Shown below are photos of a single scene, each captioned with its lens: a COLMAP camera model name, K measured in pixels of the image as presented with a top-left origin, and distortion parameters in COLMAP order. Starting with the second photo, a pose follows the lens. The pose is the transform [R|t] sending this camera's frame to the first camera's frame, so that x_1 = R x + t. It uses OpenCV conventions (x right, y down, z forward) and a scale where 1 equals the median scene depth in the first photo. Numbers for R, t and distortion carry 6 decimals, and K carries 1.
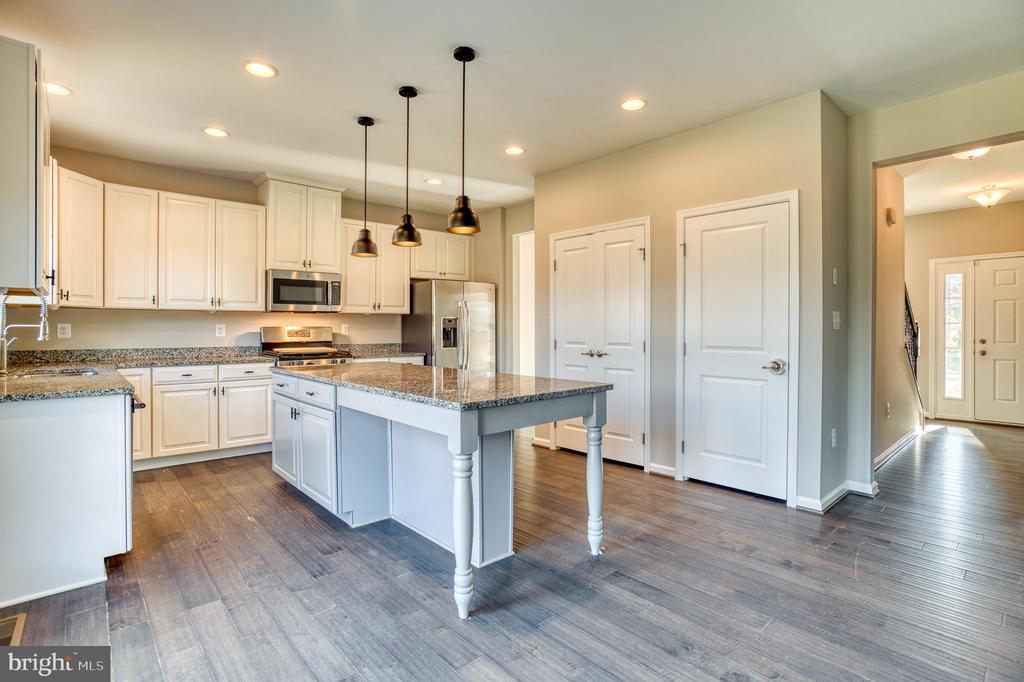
lens RADIAL K [[496.2, 0, 514.0], [0, 496.2, 333.2], [0, 0, 1]] dist [-0.045557, 0.014089]
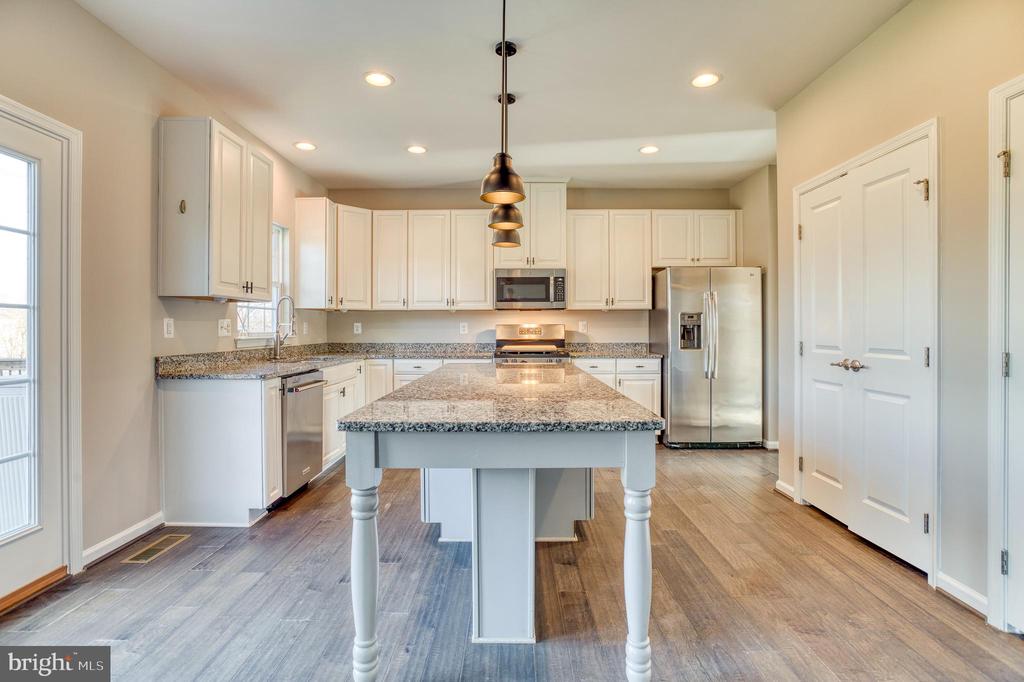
lens RADIAL K [[496.2, 0, 511.9], [0, 496.2, 330.2], [0, 0, 1]] dist [-0.045557, 0.014089]
pose [[0.739661, 0.002222, -0.672976, 0.262788], [-0.004569, 0.999988, -0.001720, 0.000489], [0.672965, 0.004347, 0.739662, 0.270125]]
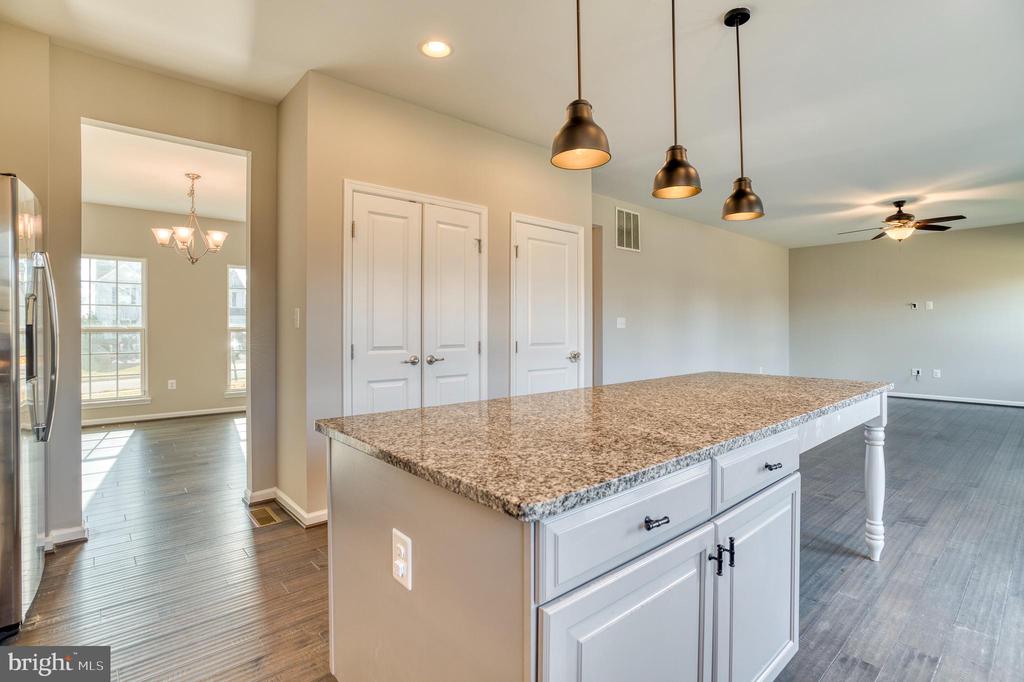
lens RADIAL K [[496.2, 0, 509.2], [0, 496.2, 335.5], [0, 0, 1]] dist [-0.045557, 0.014089]
pose [[0.016653, -0.009334, 0.999818, -0.606020], [0.012640, 0.999878, 0.009124, -0.002544], [-0.999781, 0.012486, 0.016769, 0.864582]]
